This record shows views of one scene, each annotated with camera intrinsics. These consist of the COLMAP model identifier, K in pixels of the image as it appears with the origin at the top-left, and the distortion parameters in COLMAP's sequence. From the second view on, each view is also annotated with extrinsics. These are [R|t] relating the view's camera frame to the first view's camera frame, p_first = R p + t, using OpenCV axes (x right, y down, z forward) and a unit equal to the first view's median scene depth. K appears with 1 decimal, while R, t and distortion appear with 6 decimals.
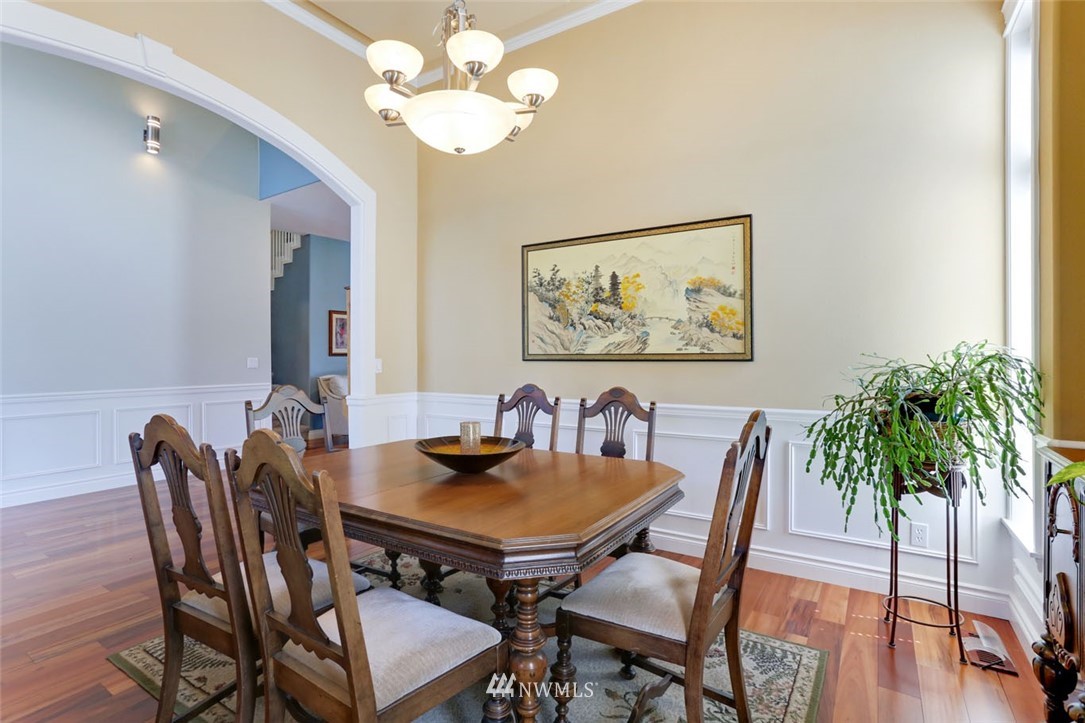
lens RADIAL K [[525.9, 0, 541.5], [0, 525.9, 358.2], [0, 0, 1]] dist [-0.038246, 0.022677]
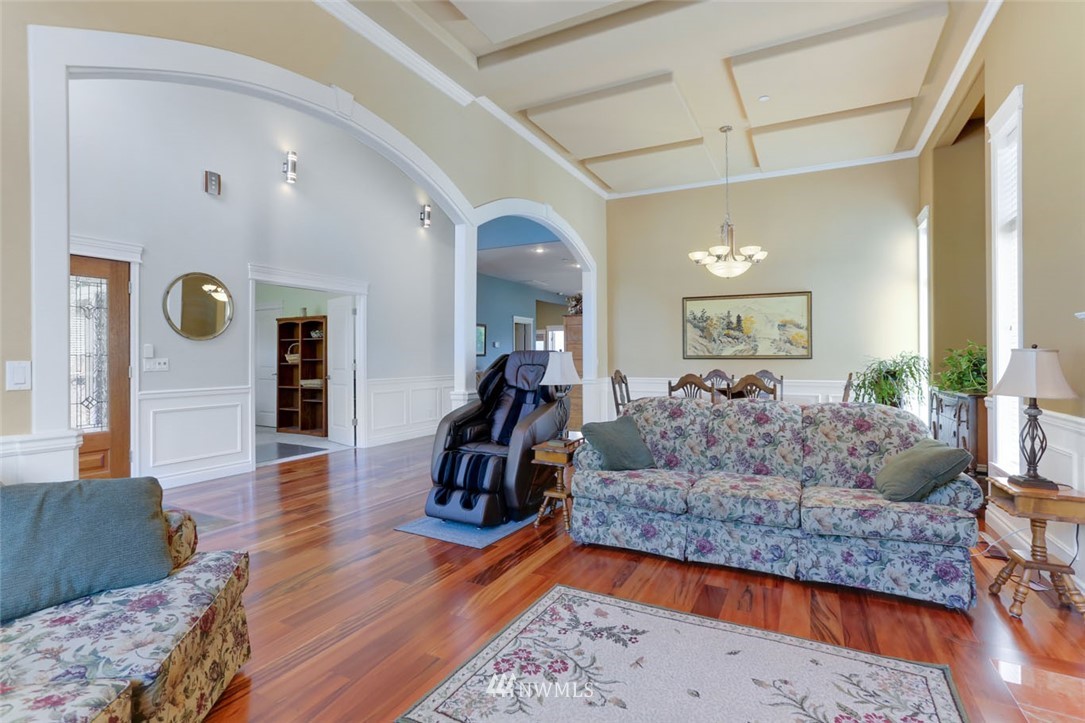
lens RADIAL K [[525.9, 0, 540.7], [0, 525.9, 360.8], [0, 0, 1]] dist [-0.038246, 0.022677]
pose [[0.995578, 0.001756, 0.093924, -0.810285], [-0.001923, 0.999997, 0.001688, 0.010058], [-0.093920, -0.001861, 0.995578, -0.923368]]
